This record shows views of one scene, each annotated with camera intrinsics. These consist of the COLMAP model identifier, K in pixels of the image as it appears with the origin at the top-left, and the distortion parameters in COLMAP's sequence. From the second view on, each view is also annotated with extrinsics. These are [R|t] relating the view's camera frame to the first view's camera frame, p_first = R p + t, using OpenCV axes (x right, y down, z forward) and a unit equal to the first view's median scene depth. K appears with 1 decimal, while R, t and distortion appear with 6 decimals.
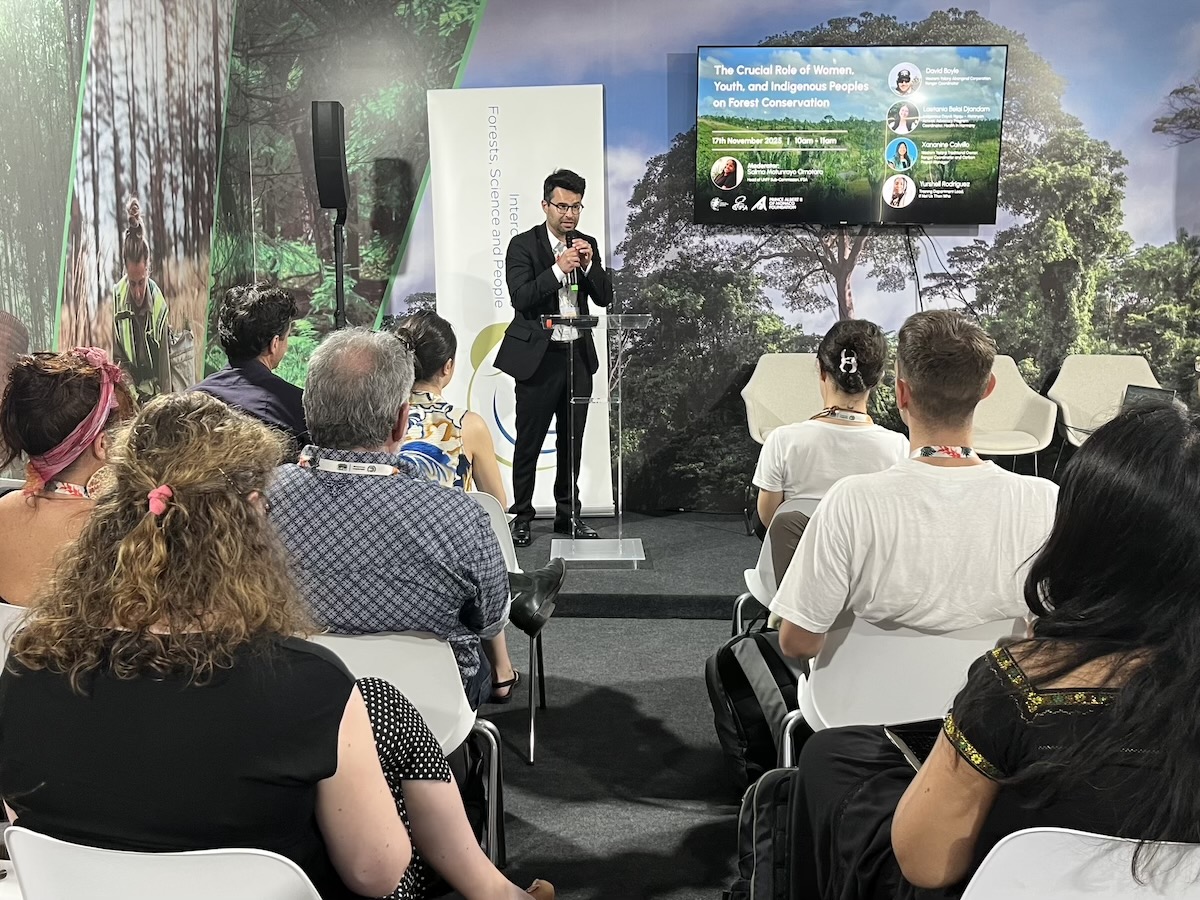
lens RADIAL K [[1180.9, 0, 594.4], [0, 1180.9, 448.1], [0, 0, 1]] dist [0.006562, 0.000000]
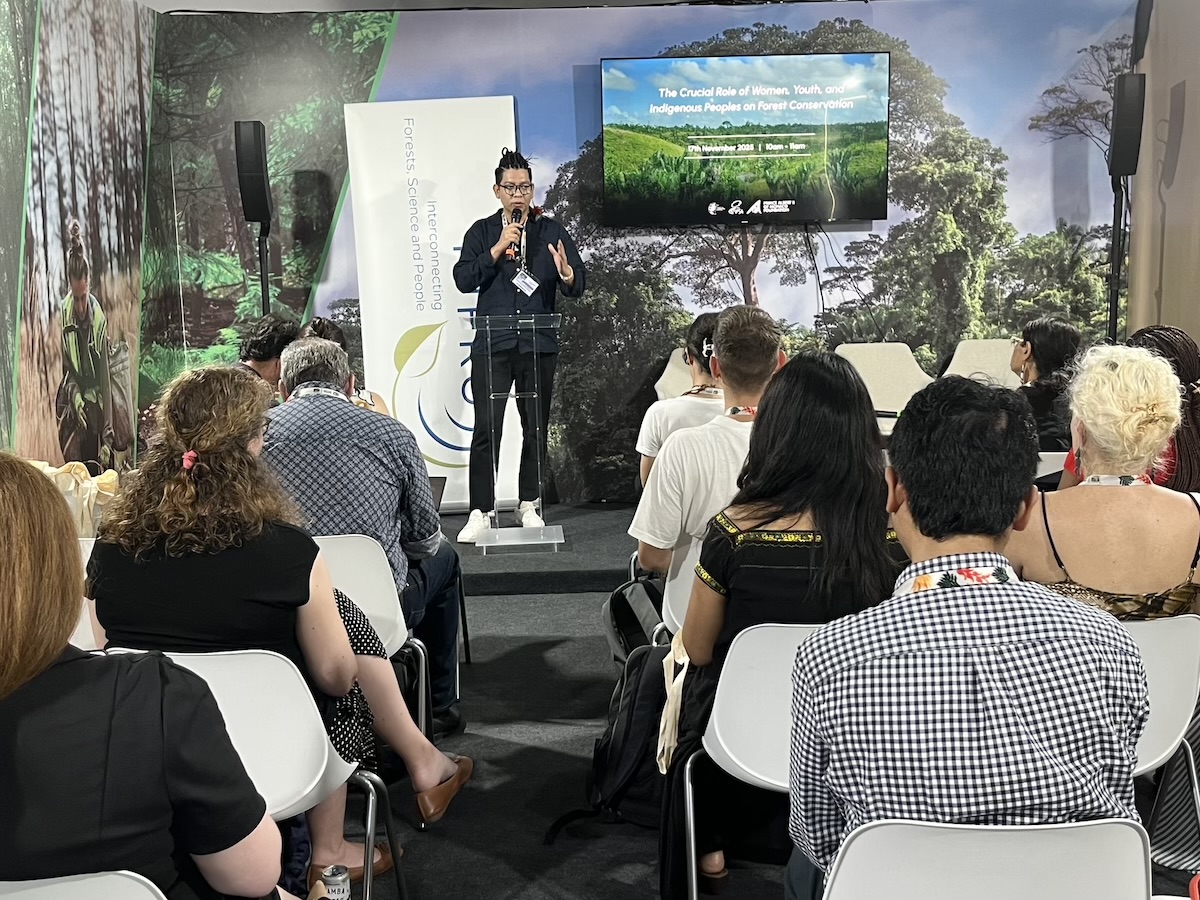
lens RADIAL K [[1366.1, 0, 602.4], [0, 1366.1, 456.9], [0, 0, 1]] dist [0.019414, 0.000000]
pose [[0.998431, -0.033904, 0.044570, 0.021994], [0.034308, 0.999376, -0.008343, 0.025130], [-0.044259, 0.009859, 0.998971, -0.212681]]
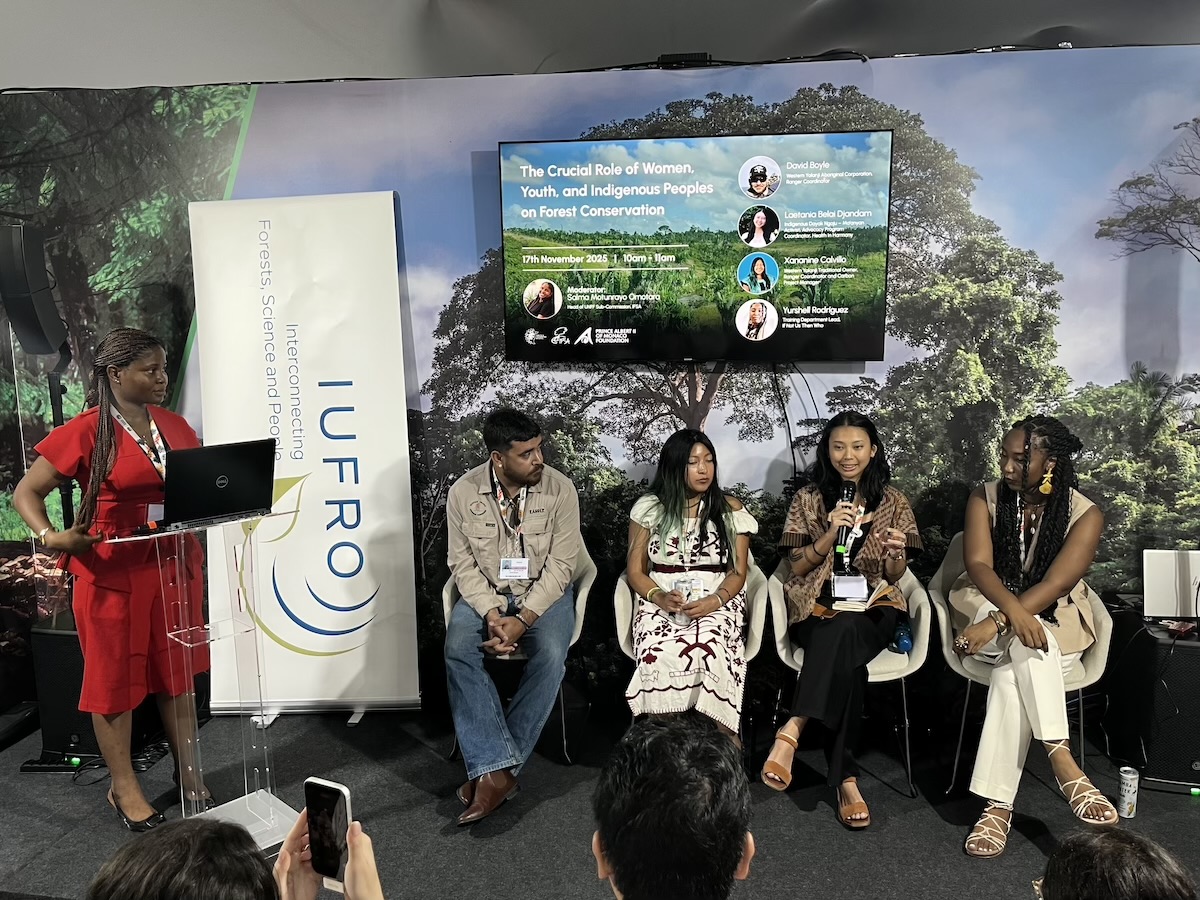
lens RADIAL K [[973.0, 0, 601.8], [0, 973.0, 450.5], [0, 0, 1]] dist [0.025688, -0.024050]
pose [[0.994932, 0.002839, -0.100506, 0.218369], [-0.002906, 0.999996, -0.000526, -0.128476], [0.100504, 0.000816, 0.994936, 0.342425]]
